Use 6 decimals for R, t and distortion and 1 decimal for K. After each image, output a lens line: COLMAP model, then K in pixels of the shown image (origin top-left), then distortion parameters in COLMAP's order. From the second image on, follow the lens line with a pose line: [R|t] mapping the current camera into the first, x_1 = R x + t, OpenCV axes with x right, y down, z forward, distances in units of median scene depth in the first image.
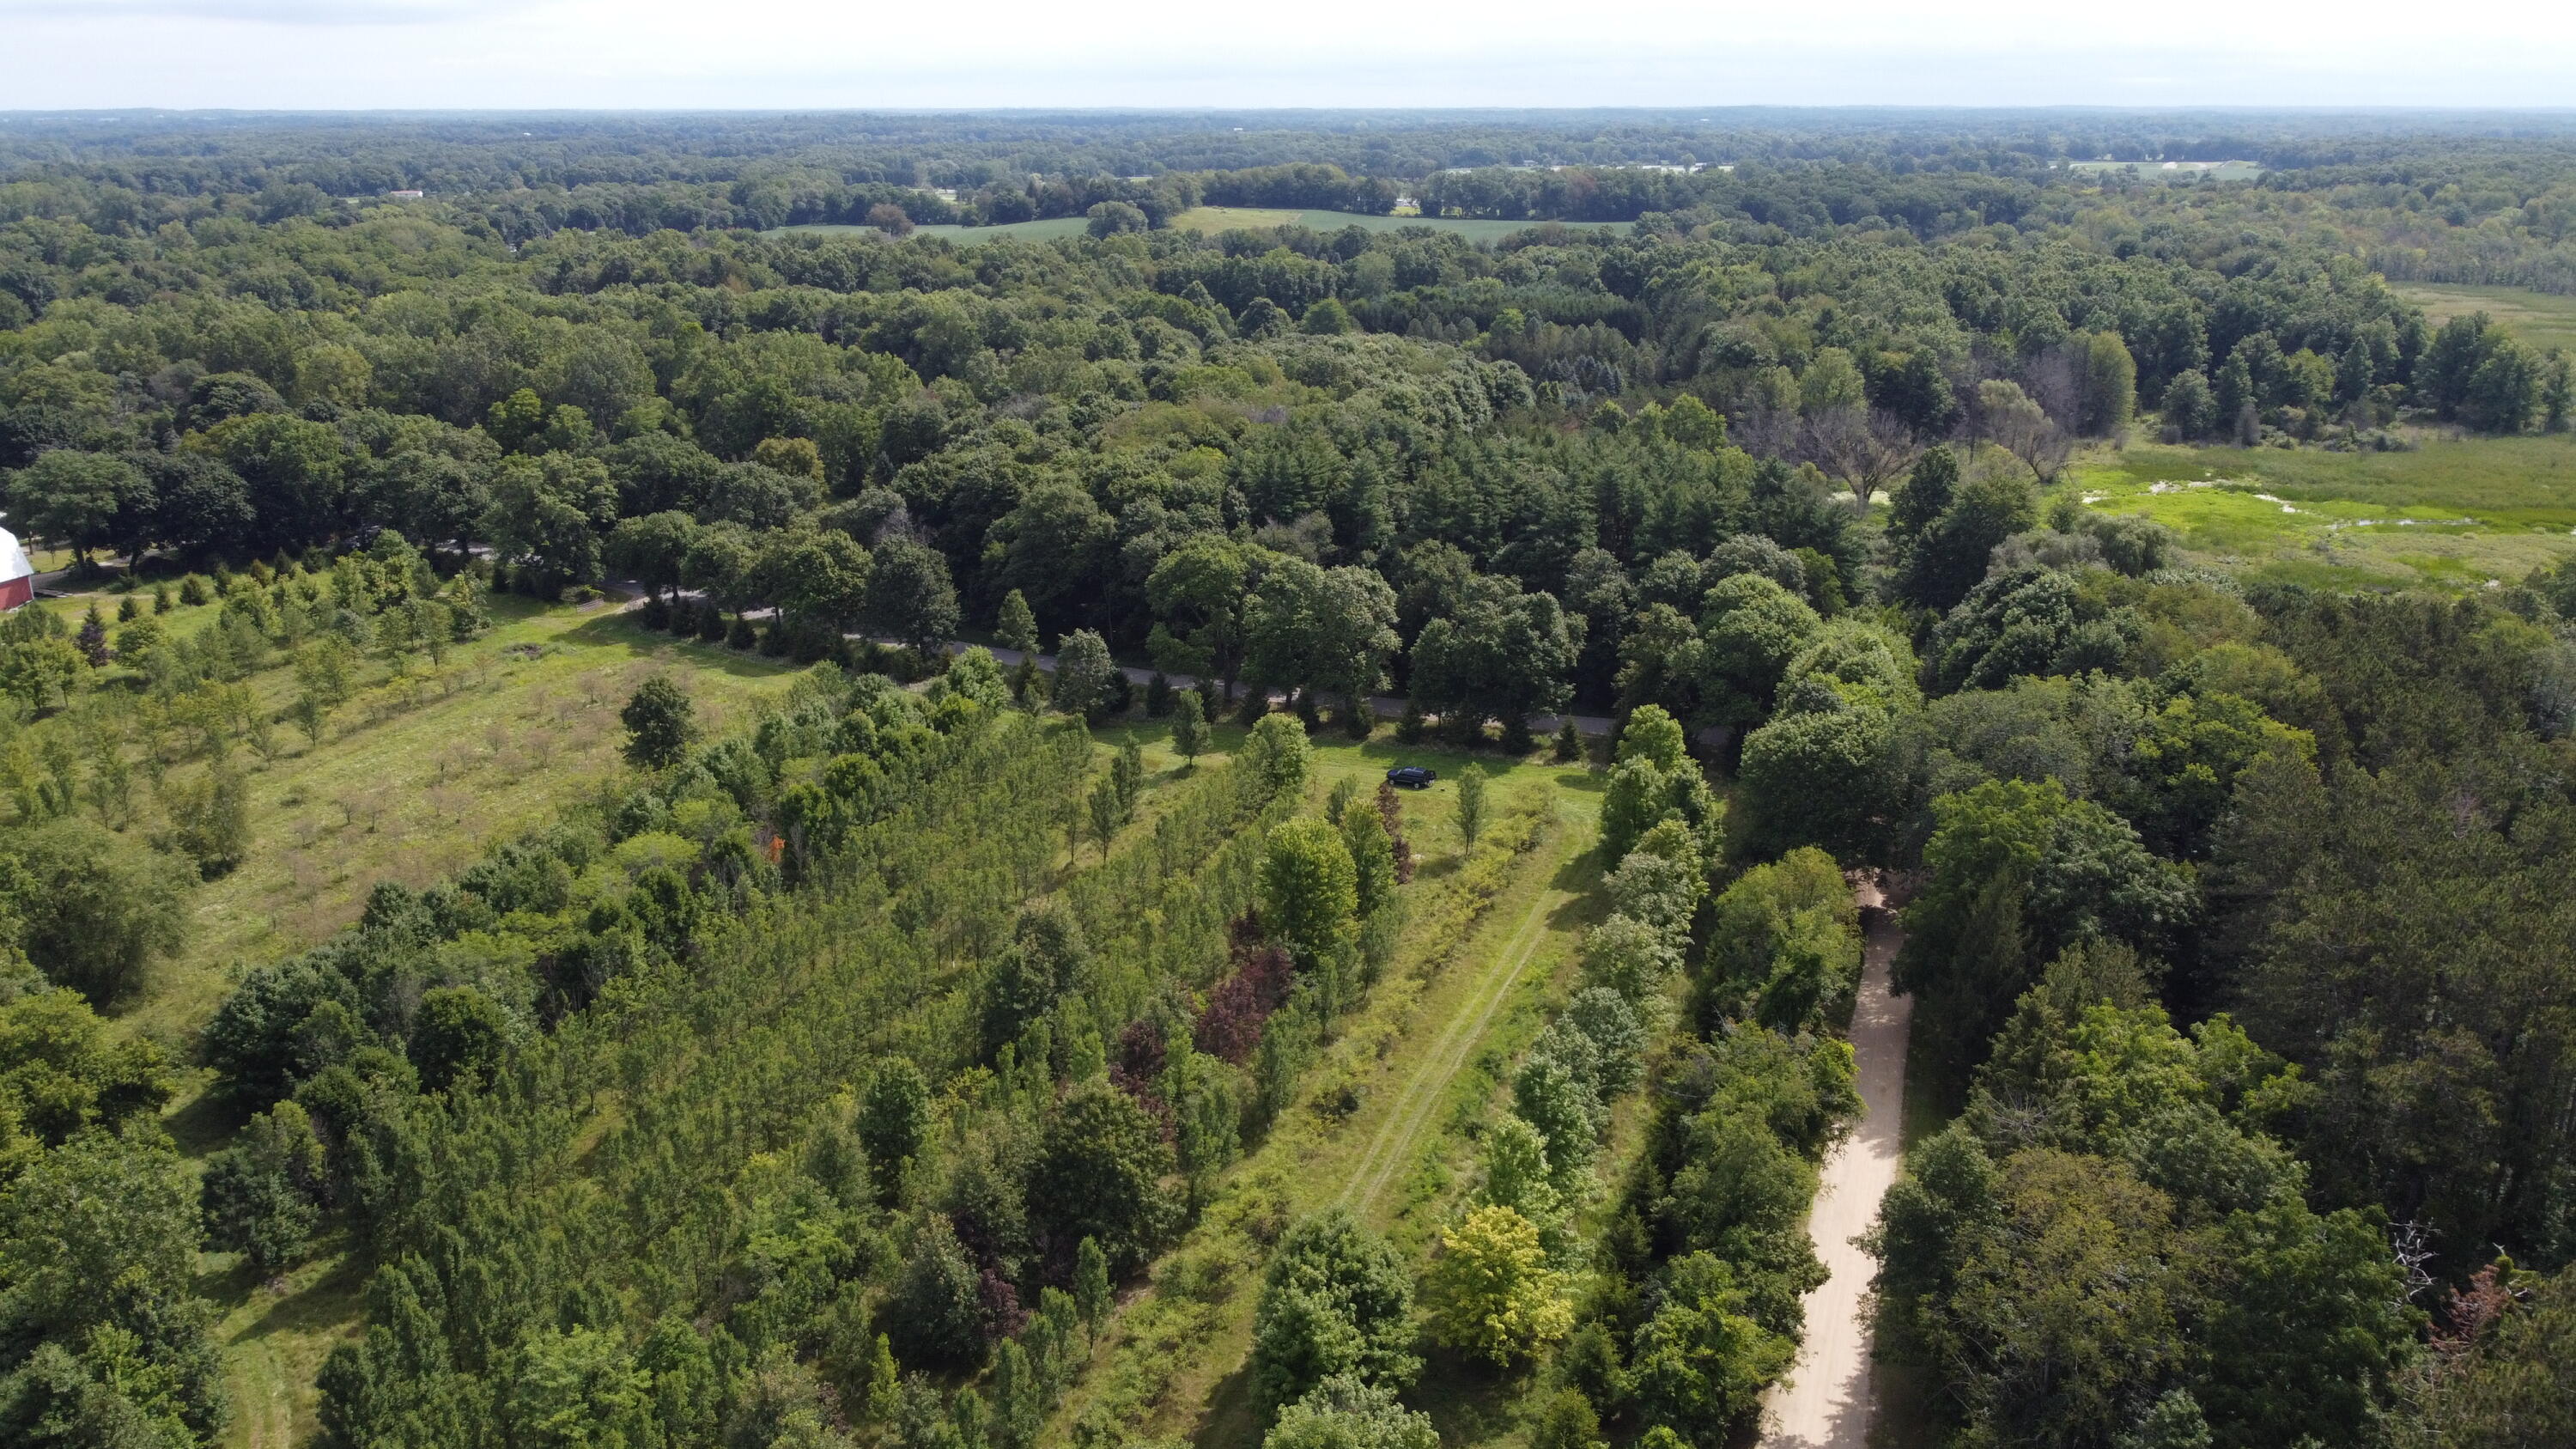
lens RADIAL K [[1954.5, 0, 1290.0], [0, 1954.5, 715.5], [0, 0, 1]] dist [0.001486, 0.003358]
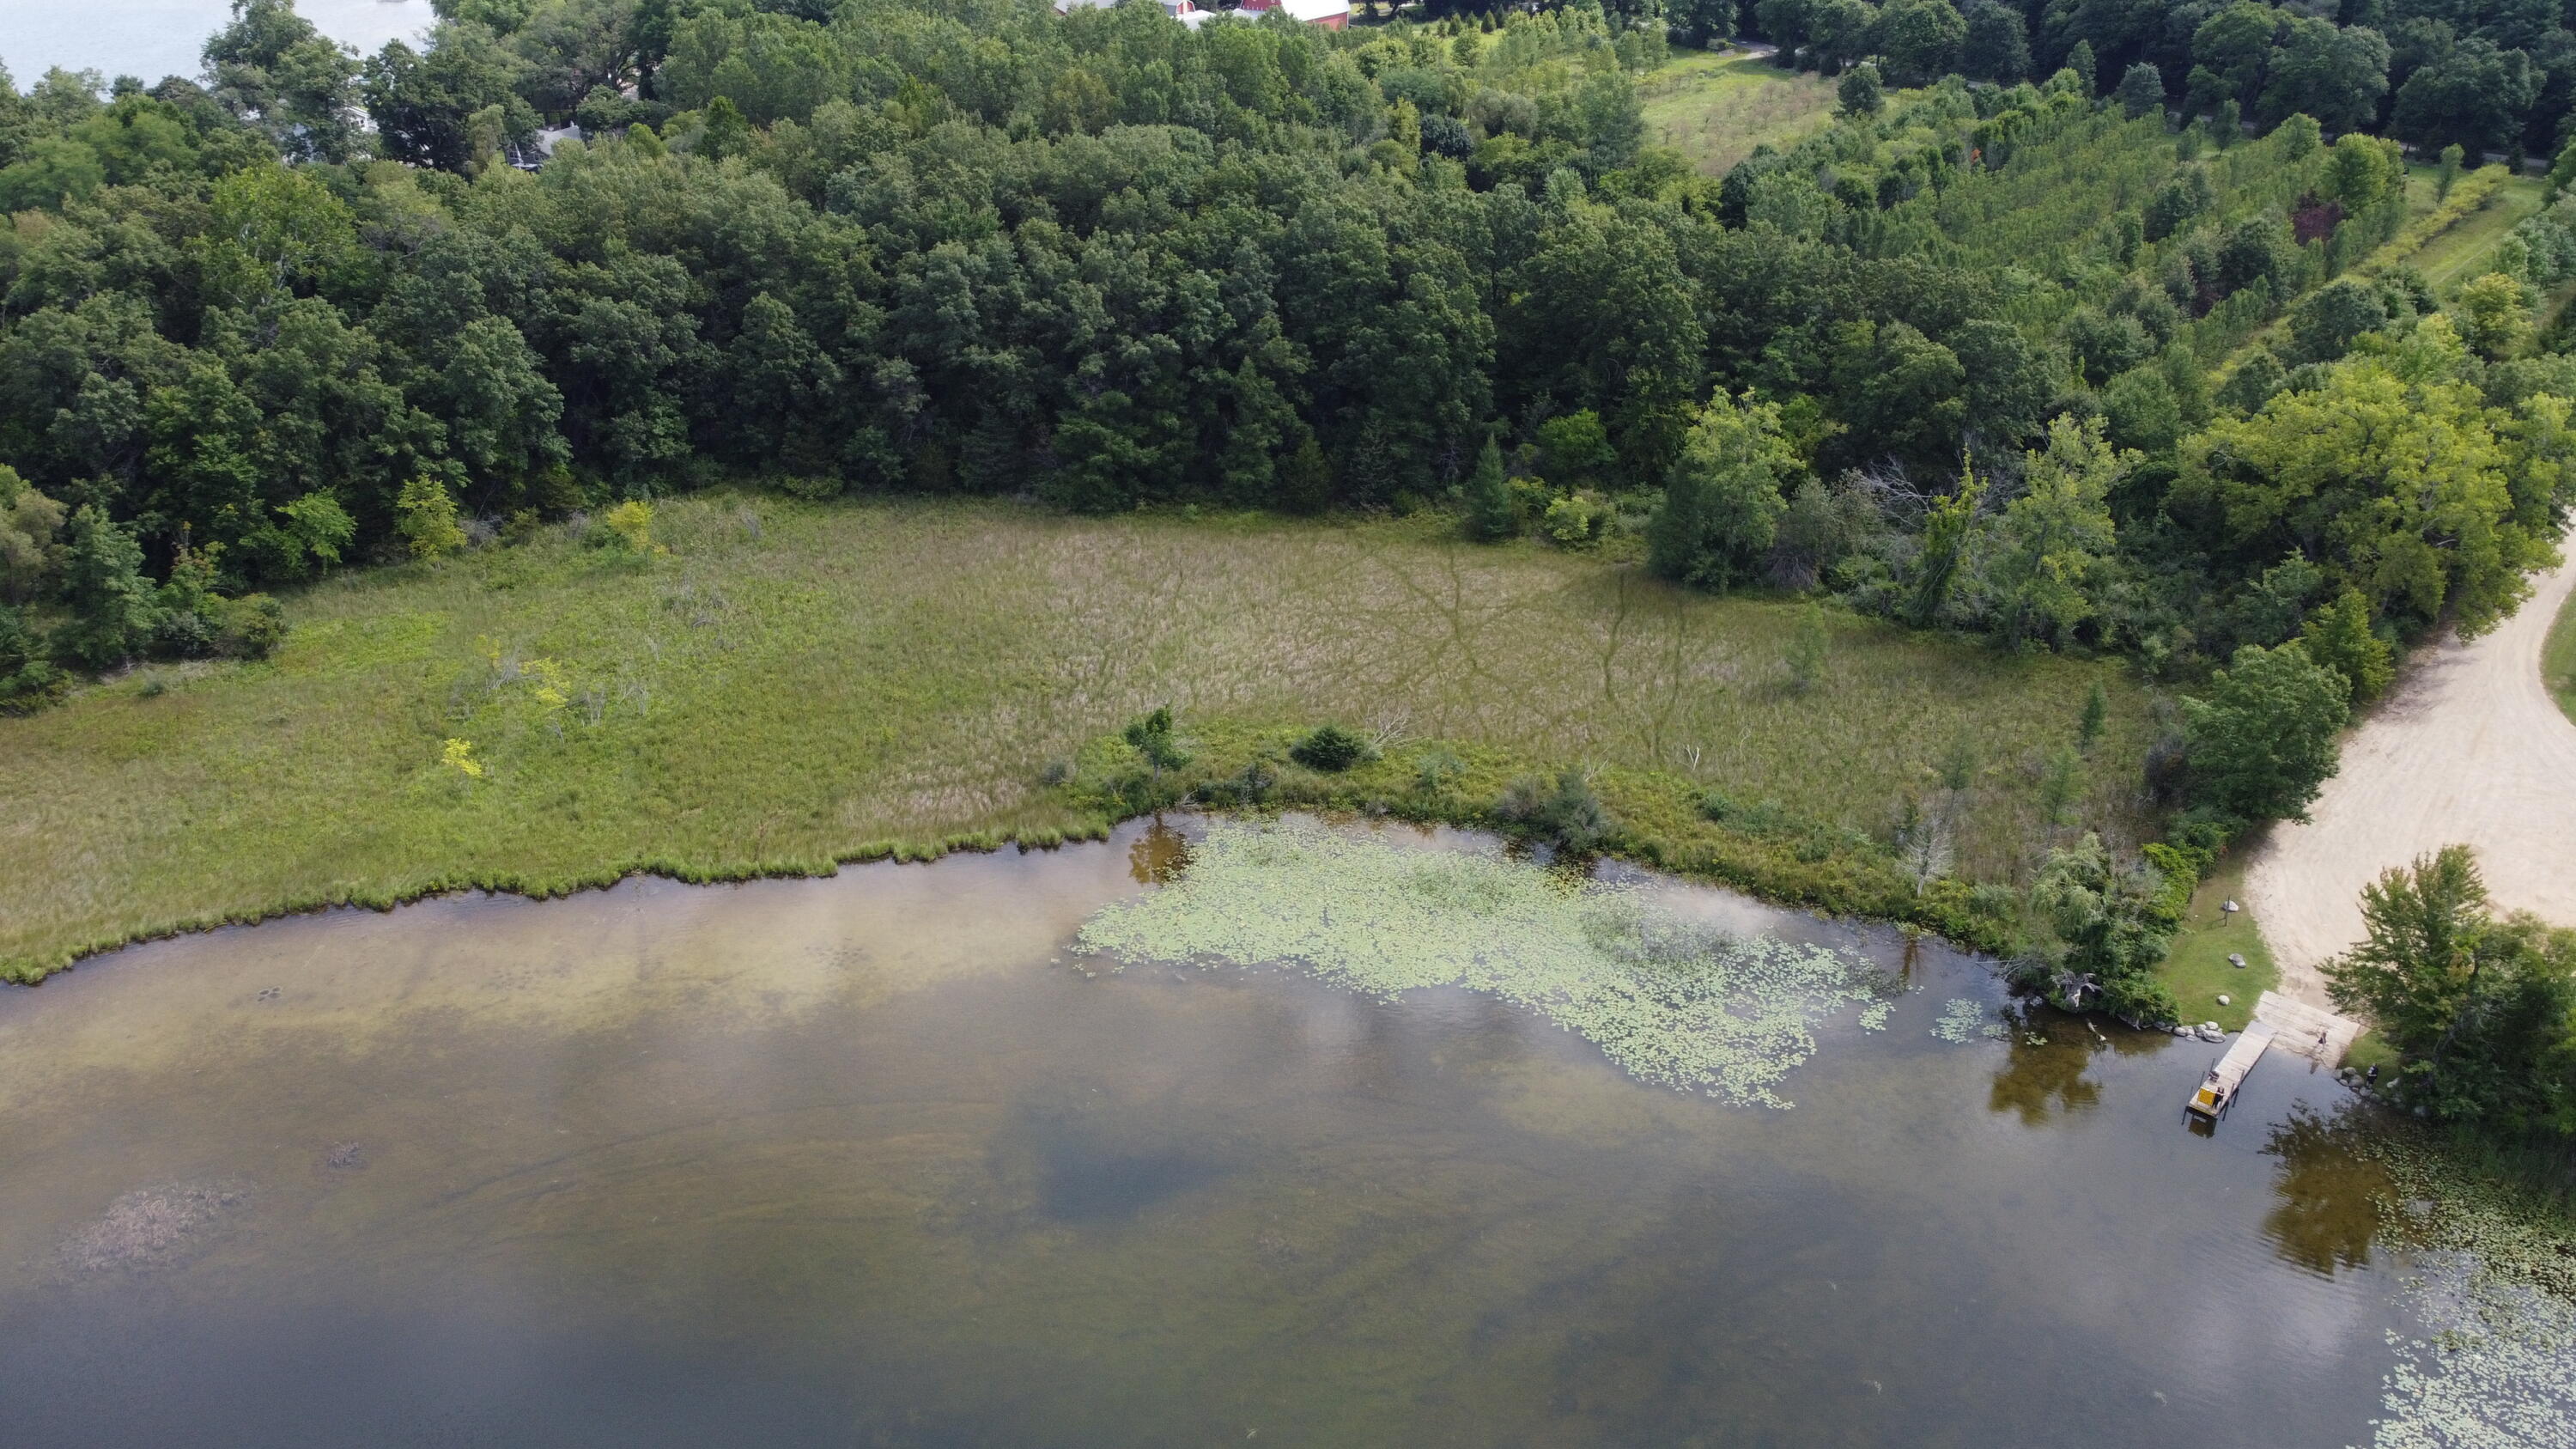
lens RADIAL K [[1997.3, 0, 1292.8], [0, 1997.3, 717.0], [0, 0, 1]] dist [-0.000178, 0.005605]
pose [[0.936969, 0.161149, -0.310032, -0.150211], [-0.103704, 0.975570, 0.193673, 0.192169], [0.333668, -0.149314, 0.930791, -0.602157]]
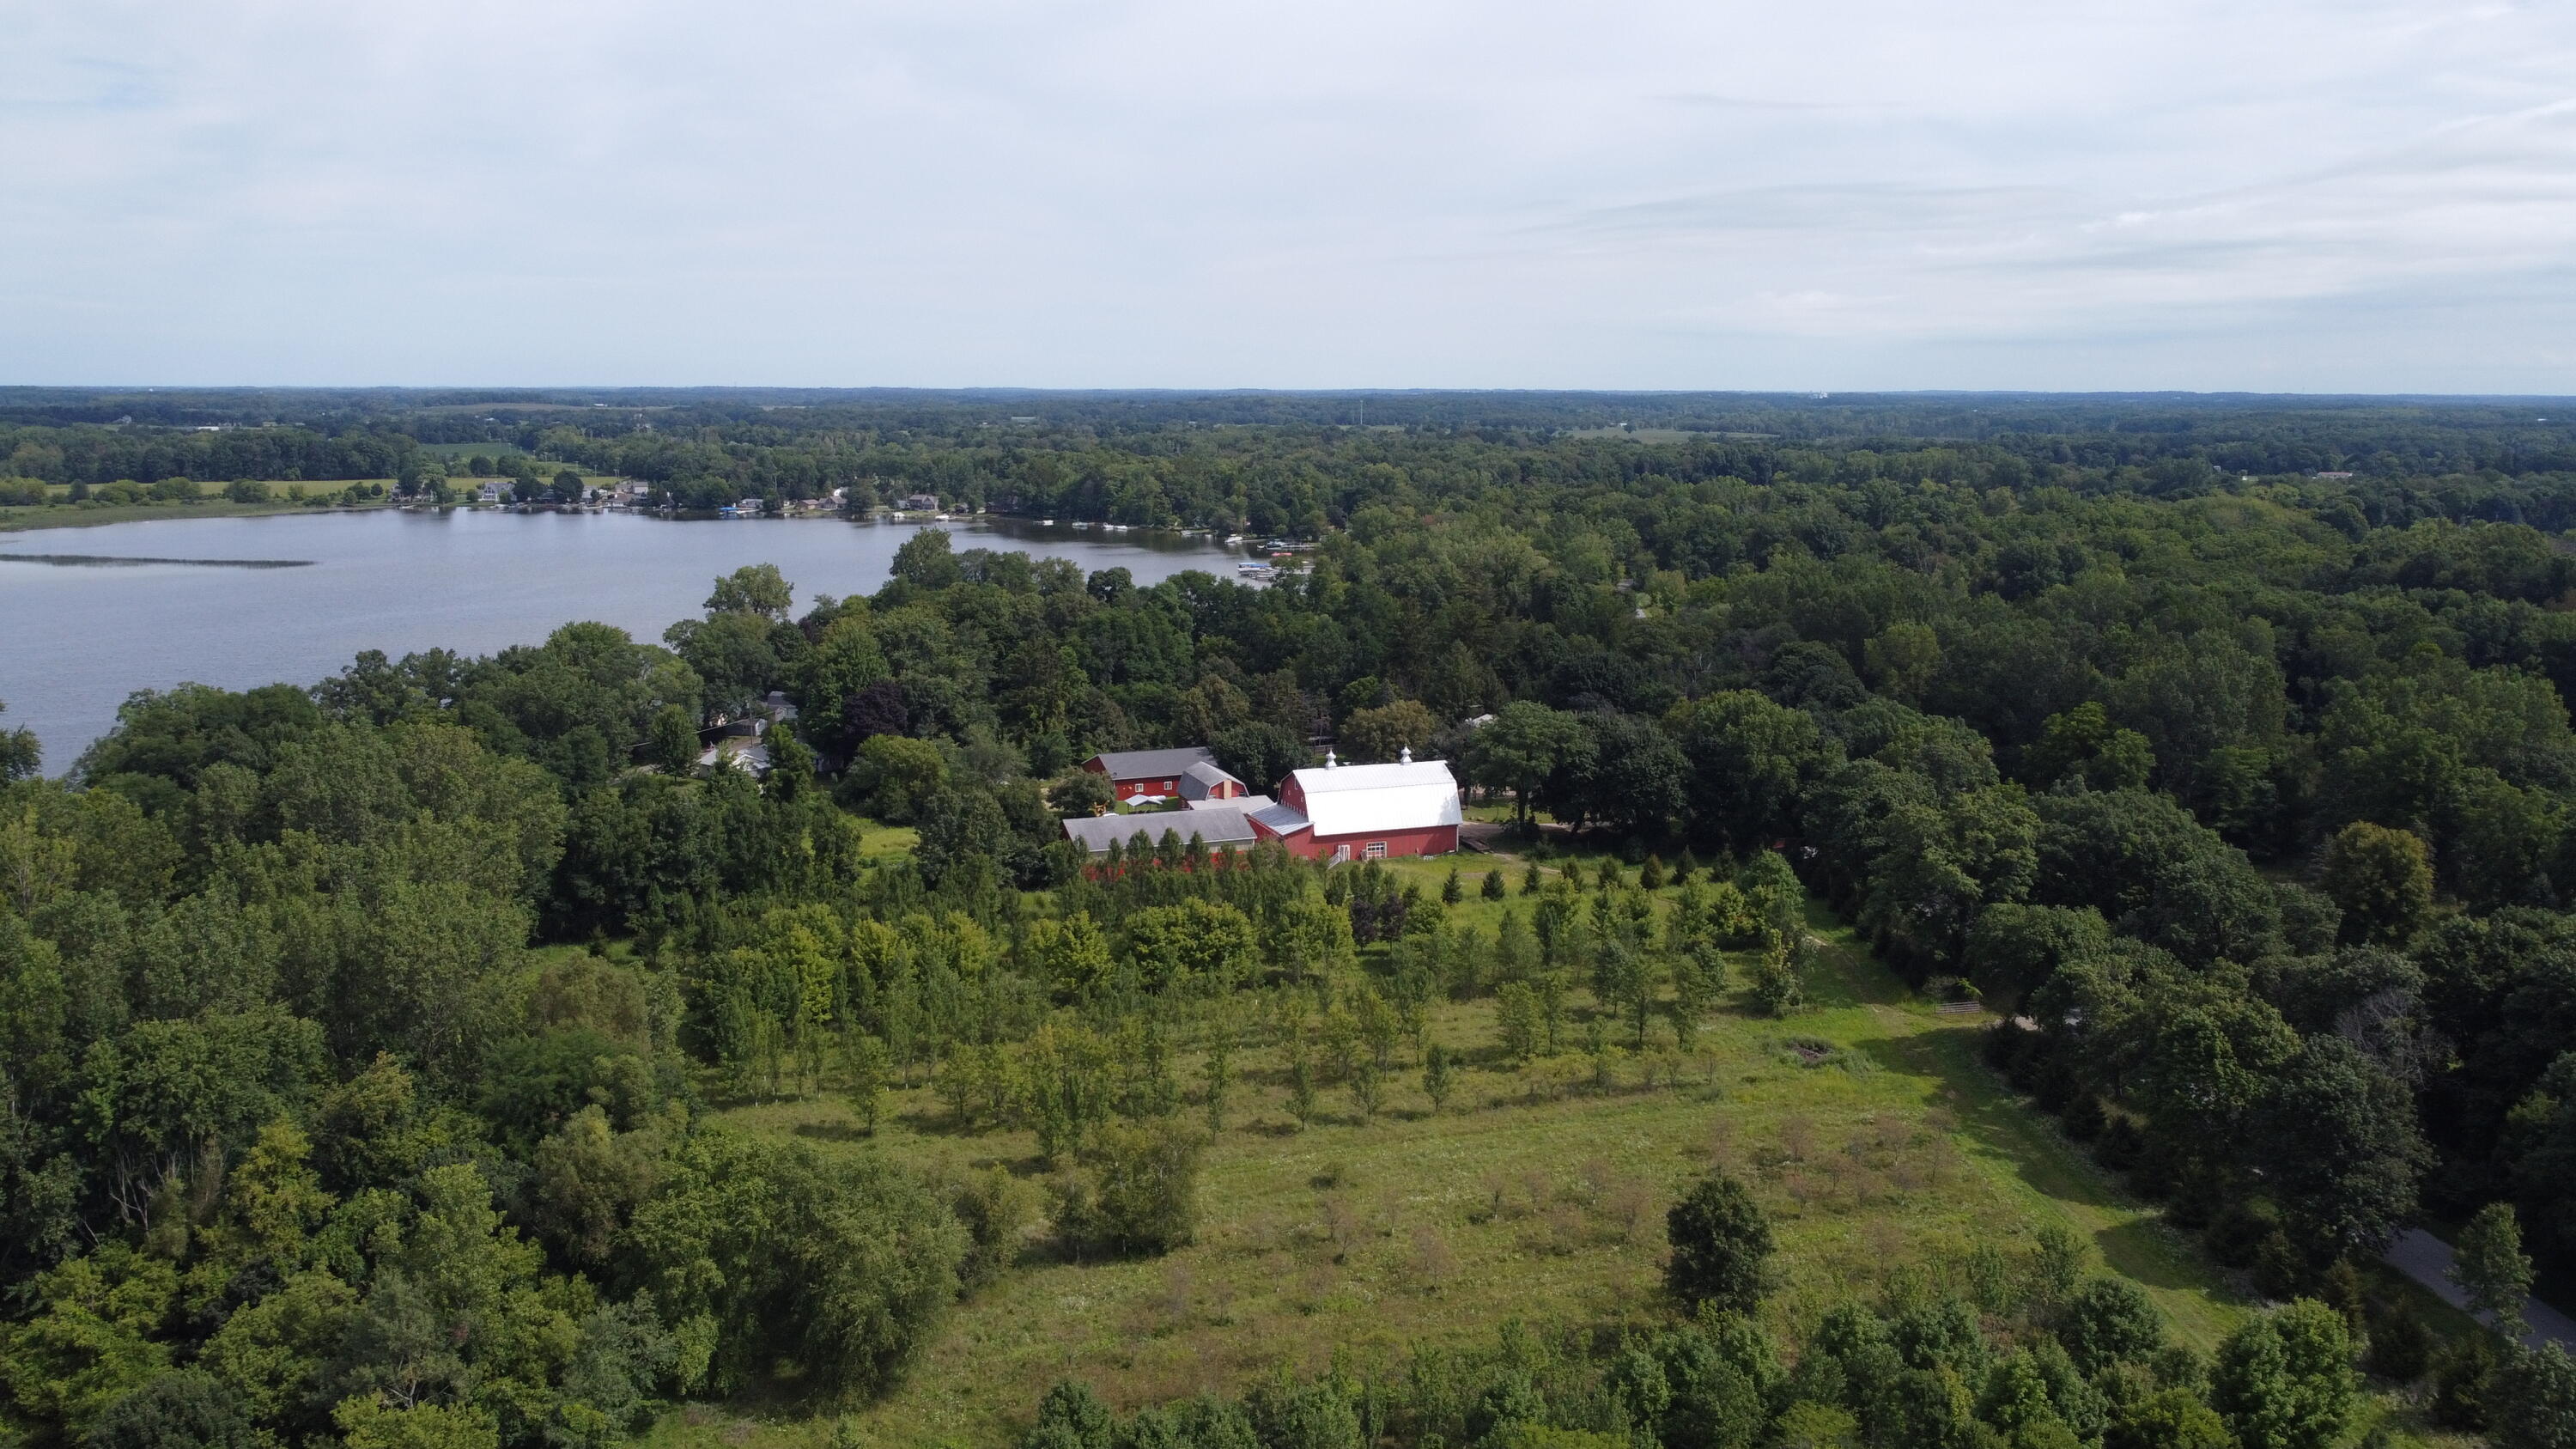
lens RADIAL K [[1981.4, 0, 1273.5], [0, 1981.4, 697.5], [0, 0, 1]] dist [-0.003009, -0.001722]
pose [[0.589251, 0.131518, -0.797174, 0.070142], [-0.248850, 0.968240, -0.024203, -0.102678], [0.768672, 0.212638, 0.603265, 0.407365]]
